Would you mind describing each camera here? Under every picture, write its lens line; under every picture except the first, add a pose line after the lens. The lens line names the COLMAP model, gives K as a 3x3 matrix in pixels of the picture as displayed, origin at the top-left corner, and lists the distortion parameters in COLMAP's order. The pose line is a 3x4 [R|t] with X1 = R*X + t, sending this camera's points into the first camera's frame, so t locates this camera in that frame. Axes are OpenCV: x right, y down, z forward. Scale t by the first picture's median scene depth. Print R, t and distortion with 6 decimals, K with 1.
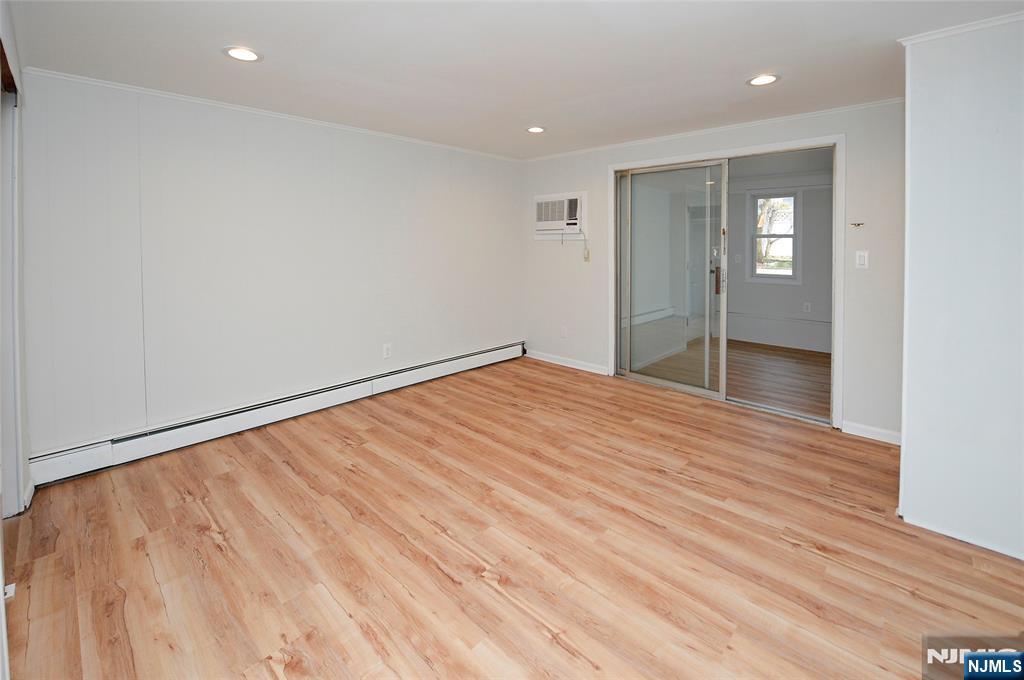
lens RADIAL K [[428.7, 0, 517.7], [0, 428.7, 337.8], [0, 0, 1]] dist [-0.018149, -0.000837]
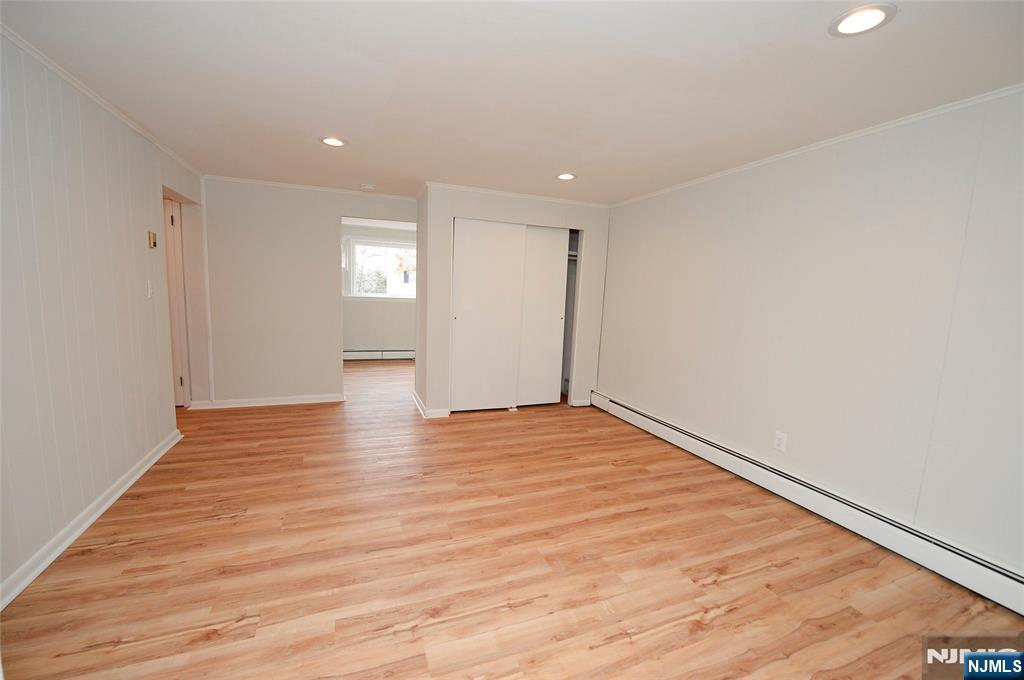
lens RADIAL K [[428.7, 0, 519.5], [0, 428.7, 343.1], [0, 0, 1]] dist [-0.018149, -0.000837]
pose [[-0.429813, 0.093019, -0.898114, 1.075368], [-0.232583, 0.949707, 0.209671, -0.355236], [0.872448, 0.299006, -0.386561, 1.573090]]
